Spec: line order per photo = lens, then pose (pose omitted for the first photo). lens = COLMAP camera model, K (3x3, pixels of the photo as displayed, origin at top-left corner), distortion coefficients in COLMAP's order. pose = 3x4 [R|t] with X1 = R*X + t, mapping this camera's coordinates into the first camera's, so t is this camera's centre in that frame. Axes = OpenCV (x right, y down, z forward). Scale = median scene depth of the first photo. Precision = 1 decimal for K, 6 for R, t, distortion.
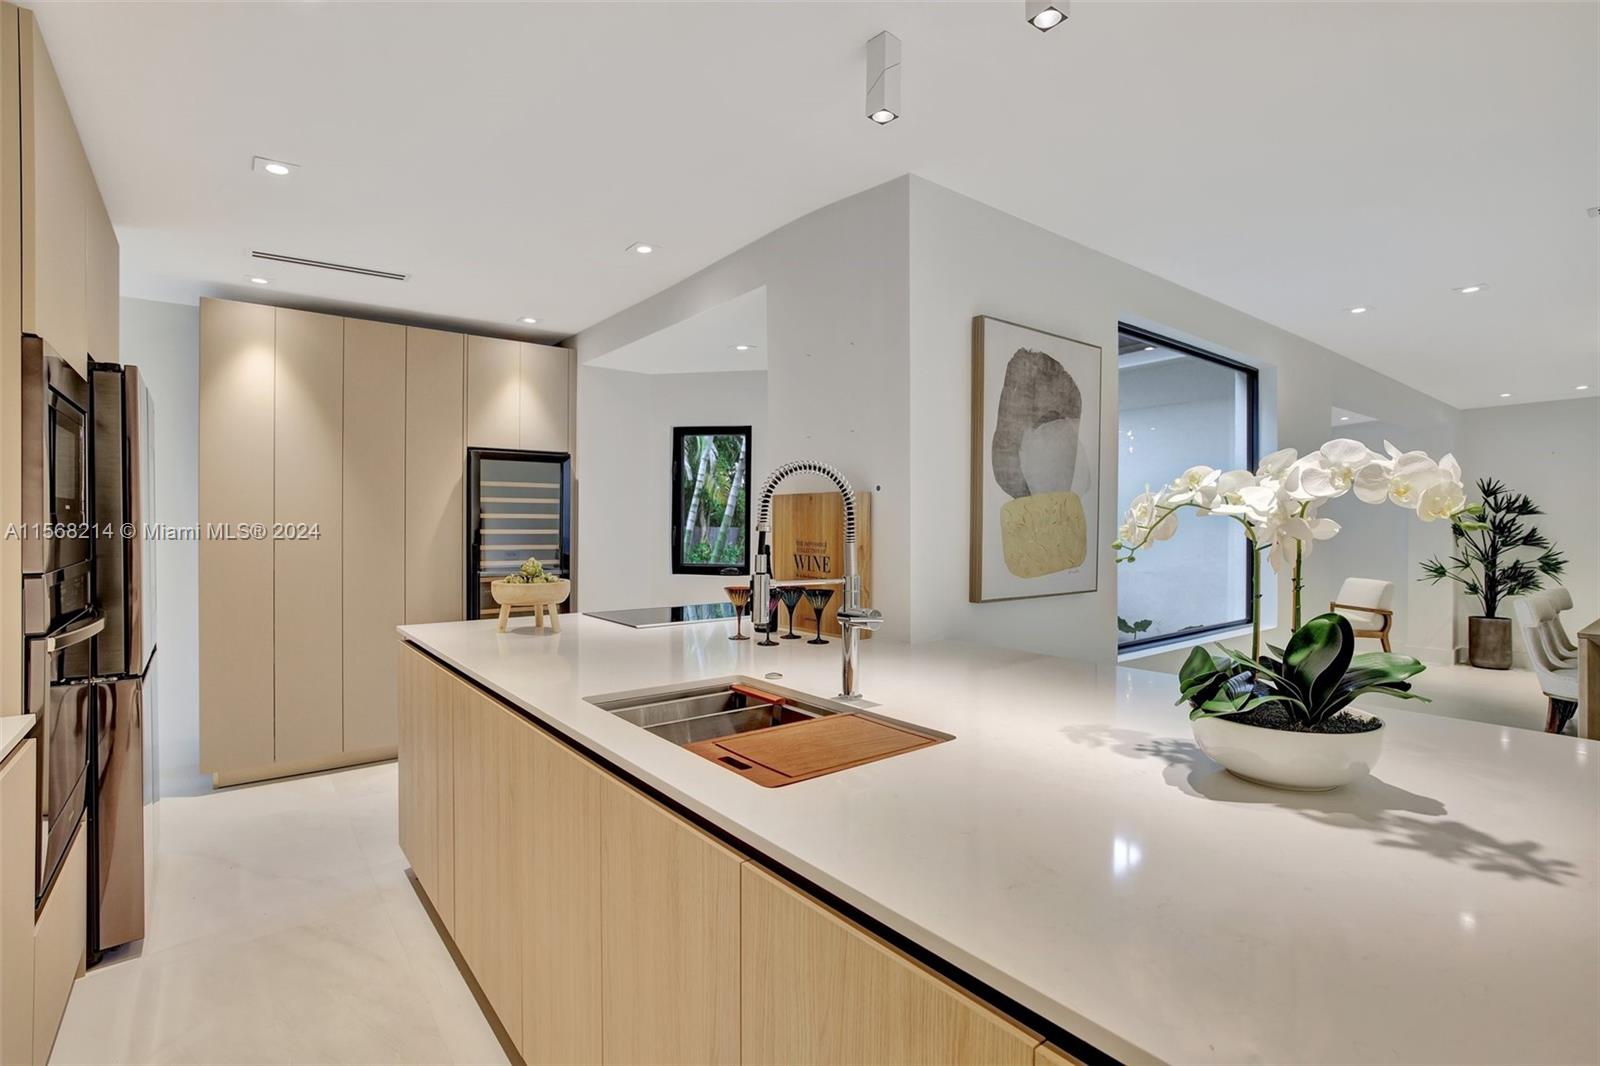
lens RADIAL K [[759.6, 0, 801.7], [0, 759.6, 529.0], [0, 0, 1]] dist [-0.036700, 0.020954]
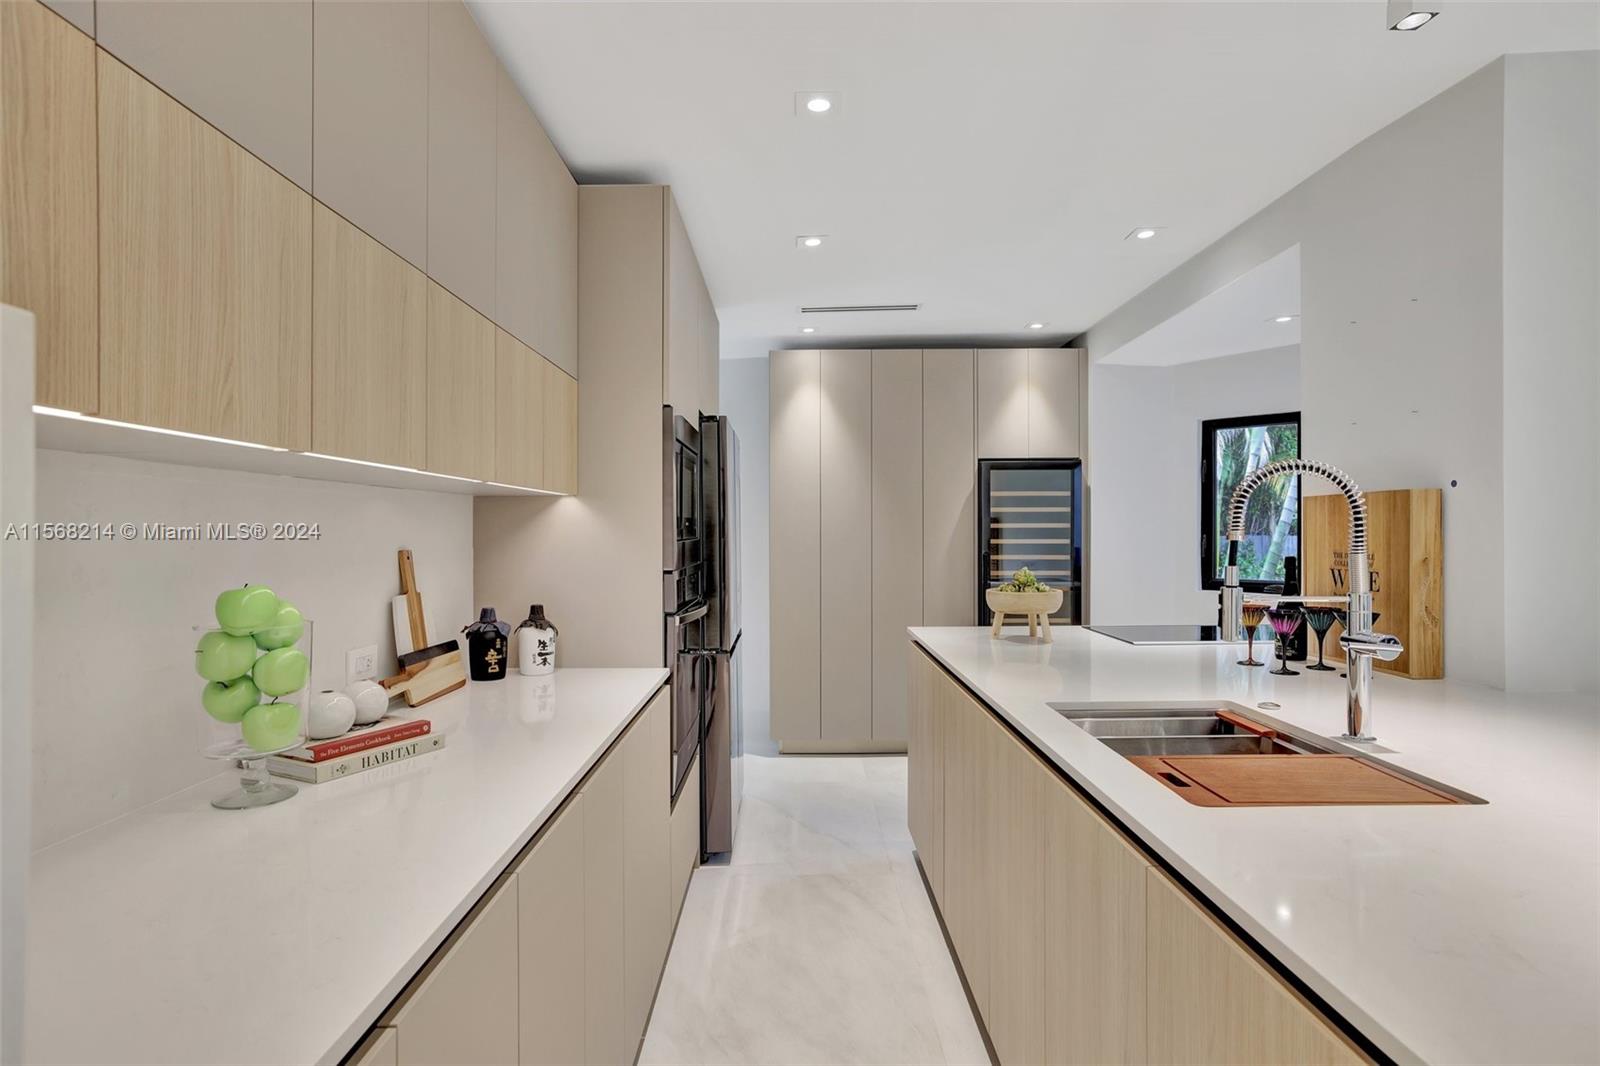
lens RADIAL K [[835.2, 0, 800.0], [0, 835.2, 533.0], [0, 0, 1]] dist [0.001609, 0.000426]
pose [[0.790165, -0.007323, -0.612851, 0.090423], [0.003137, 0.999964, -0.007904, 0.000259], [0.612886, 0.004323, 0.790159, -0.065815]]
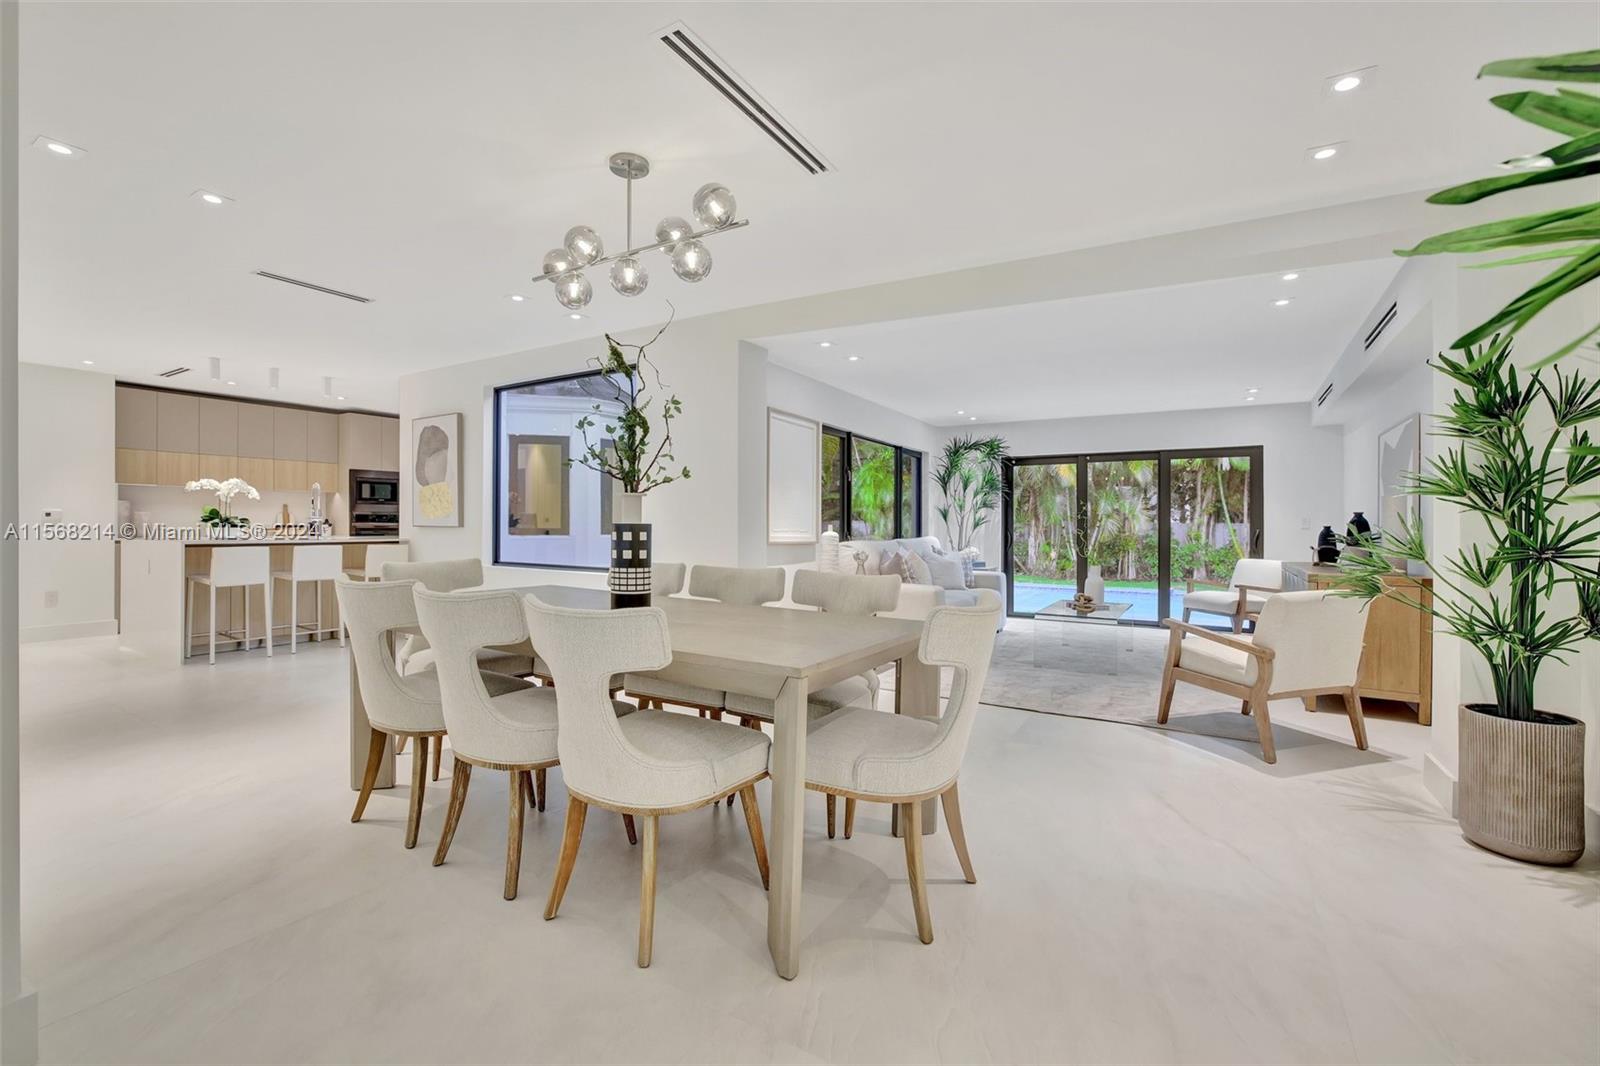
lens RADIAL K [[689.2, 0, 792.8], [0, 689.2, 517.2], [0, 0, 1]] dist [-0.051159, 0.023002]
pose [[0.327480, -0.008748, -0.944818, 2.678017], [-0.011051, 0.999853, -0.013088, 0.073070], [0.944794, 0.014727, 0.327335, 1.352144]]
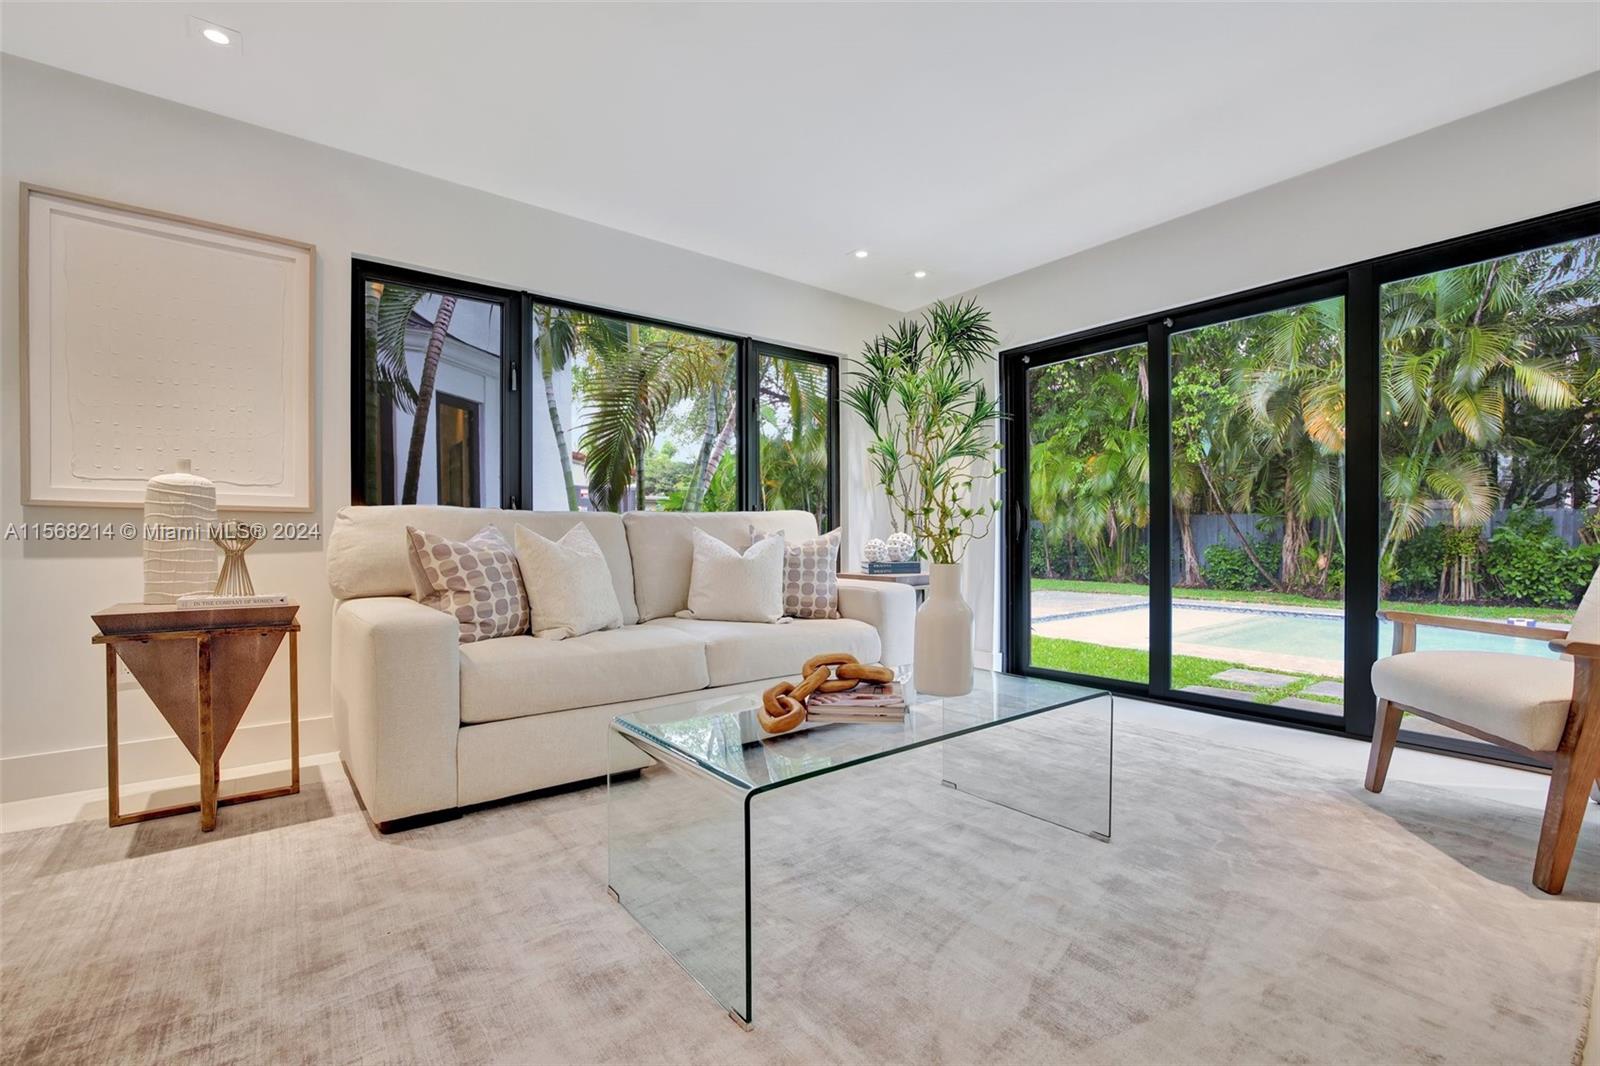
lens RADIAL K [[695.2, 0, 835.7], [0, 695.2, 554.2], [0, 0, 1]] dist [-0.025509, 0.000000]
pose [[-0.005303, 0.024350, -0.999689, 1.721826], [0.001221, 0.999703, 0.024344, 0.156370], [0.999985, -0.001091, -0.005331, 2.754253]]
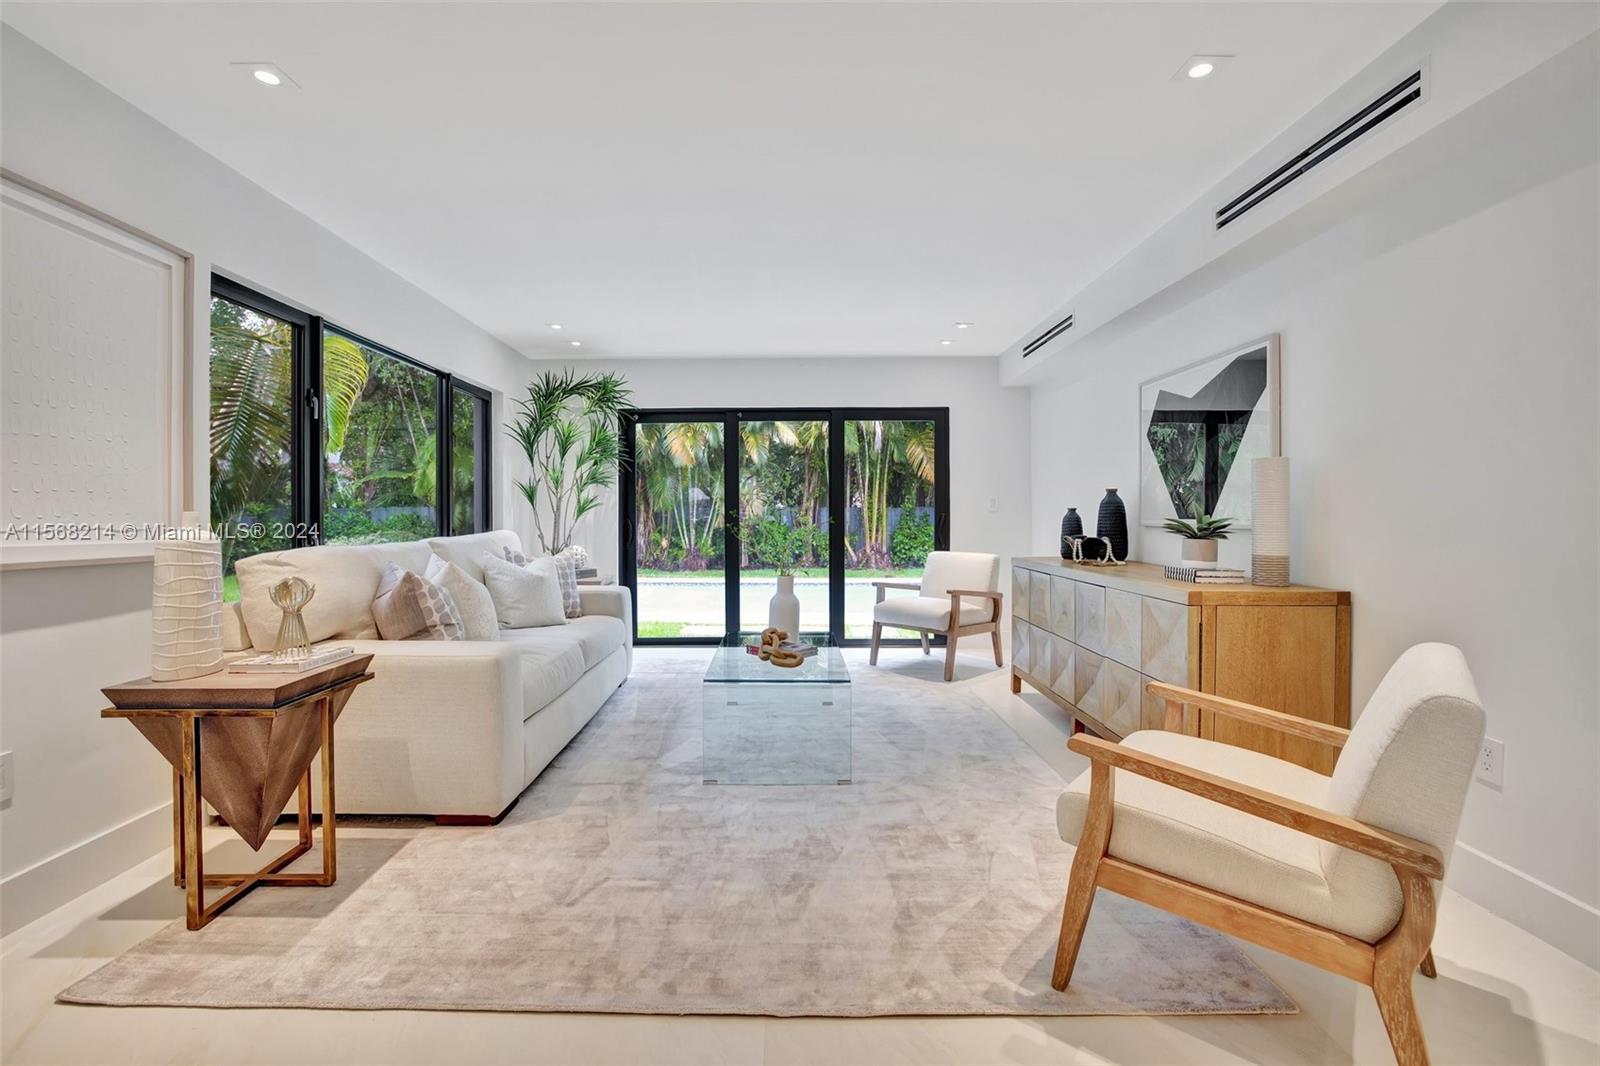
lens RADIAL K [[689.2, 0, 792.8], [0, 689.2, 517.2], [0, 0, 1]] dist [-0.051159, 0.023002]
pose [[0.783993, 0.003370, -0.620760, 1.850816], [-0.001618, 0.999993, 0.003385, 0.071592], [0.620767, -0.001649, 0.783993, 1.895817]]
